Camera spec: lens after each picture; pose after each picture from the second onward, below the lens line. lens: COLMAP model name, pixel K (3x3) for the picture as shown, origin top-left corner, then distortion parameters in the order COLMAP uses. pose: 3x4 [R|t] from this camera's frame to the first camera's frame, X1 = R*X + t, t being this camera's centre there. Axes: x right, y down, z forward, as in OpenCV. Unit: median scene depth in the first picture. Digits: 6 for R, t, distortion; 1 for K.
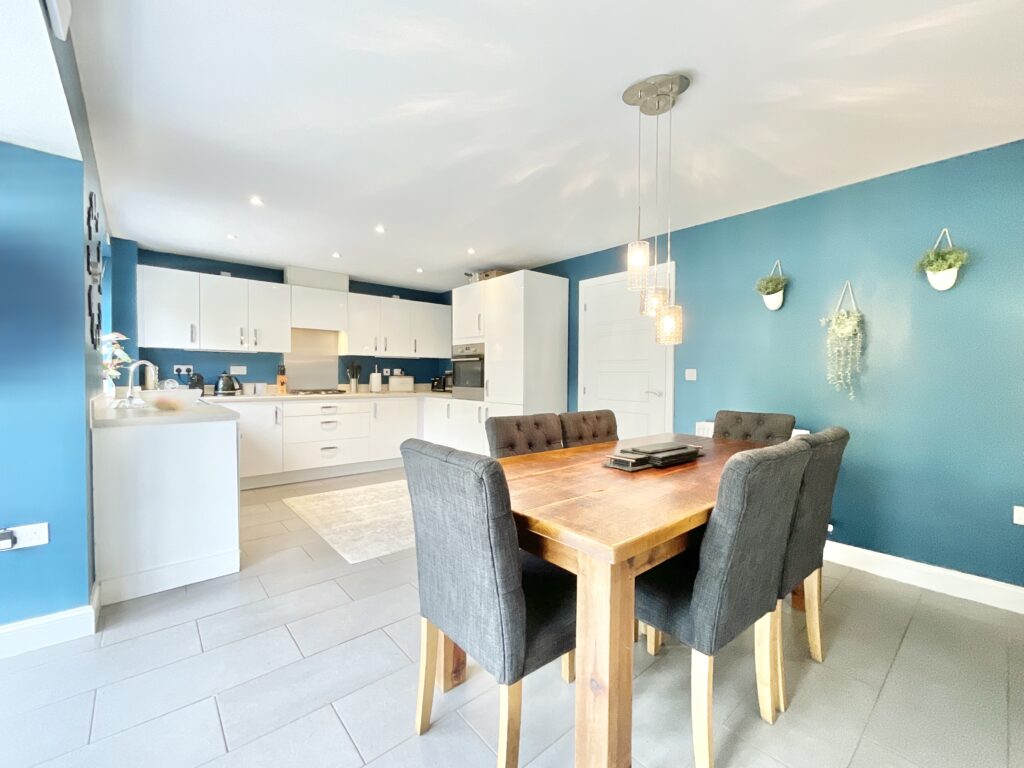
lens RADIAL K [[429.5, 0, 512.0], [0, 429.5, 384.0], [0, 0, 1]] dist [-0.000299, -0.000125]
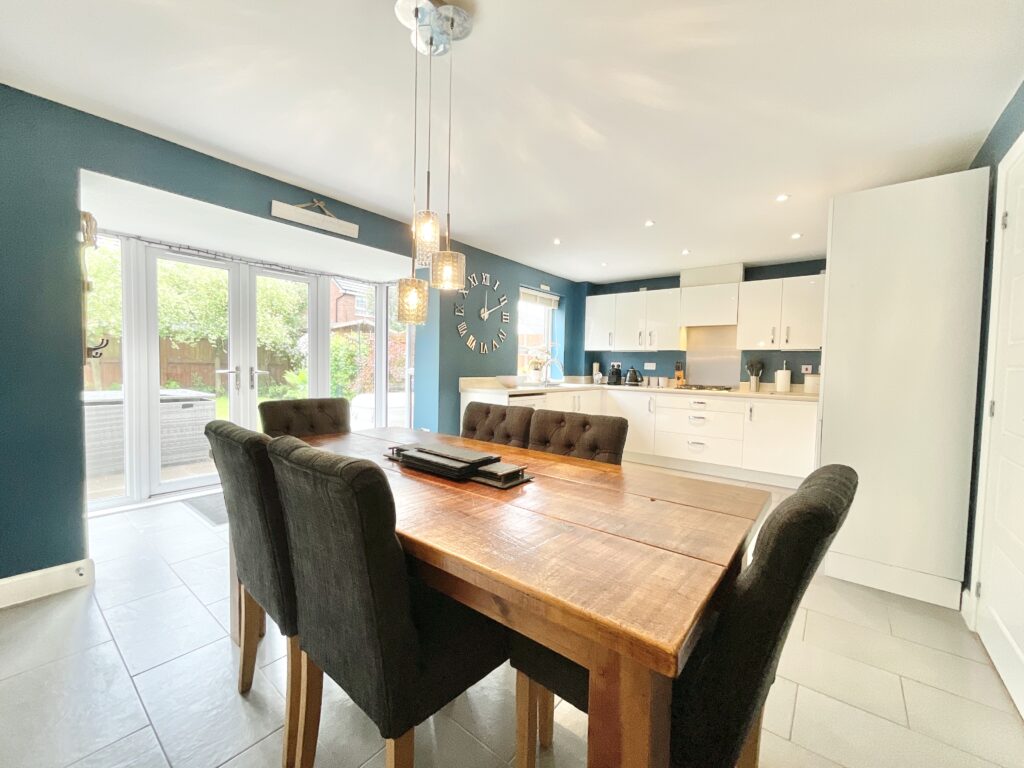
lens RADIAL K [[416.4, 0, 512.0], [0, 416.4, 384.0], [0, 0, 1]] dist [0.000118, -0.000066]
pose [[0.187742, 0.039443, -0.981426, 0.476341], [-0.041385, 0.998624, 0.032217, -0.003517], [0.981346, 0.034567, 0.189116, 0.408753]]
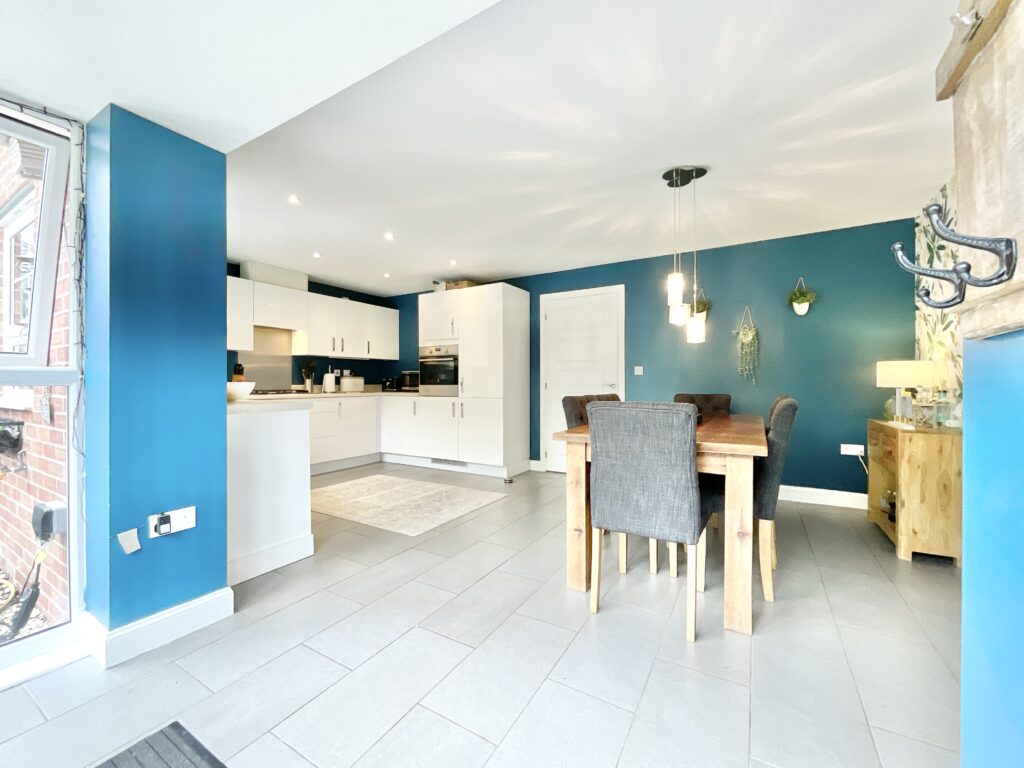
lens RADIAL K [[416.4, 0, 512.0], [0, 416.4, 384.0], [0, 0, 1]] dist [0.000118, -0.000066]
pose [[0.946606, -0.009210, 0.322262, -0.283221], [0.015162, 0.999758, -0.015965, 0.026019], [-0.322036, 0.019999, 0.946516, -0.069063]]
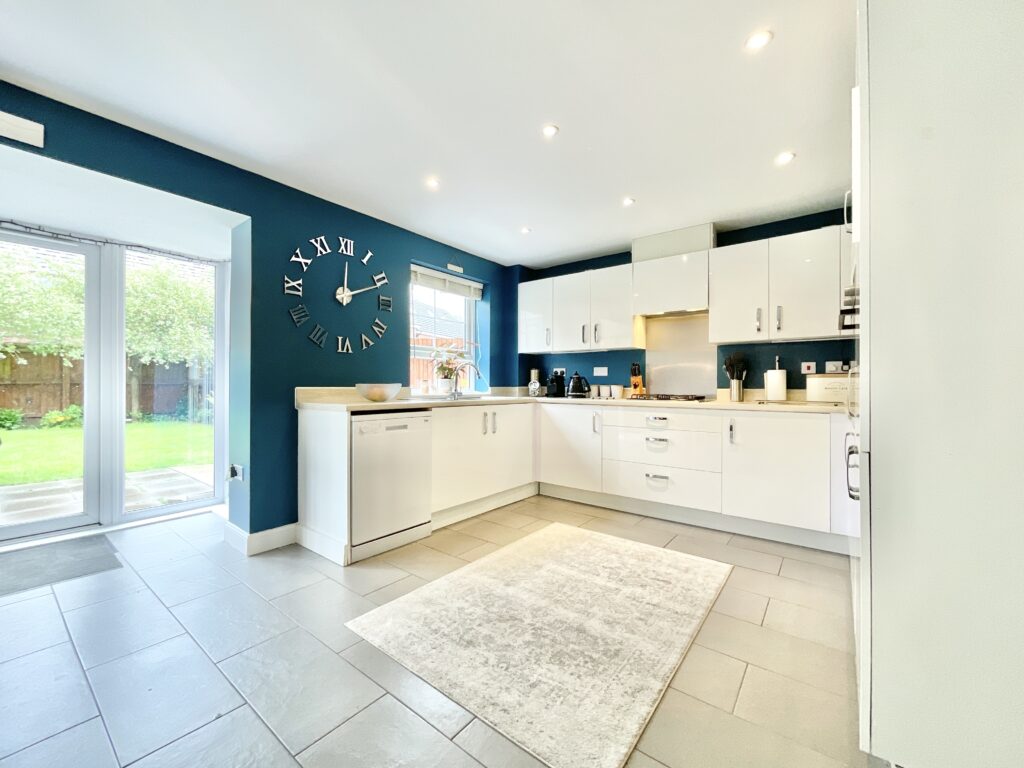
lens RADIAL K [[416.4, 0, 512.0], [0, 416.4, 384.0], [0, 0, 1]] dist [0.000118, -0.000066]
pose [[0.197218, -0.010308, -0.980306, 0.213975], [-0.024179, 0.999589, -0.015375, 0.014002], [0.980062, 0.026735, 0.196887, 0.664952]]
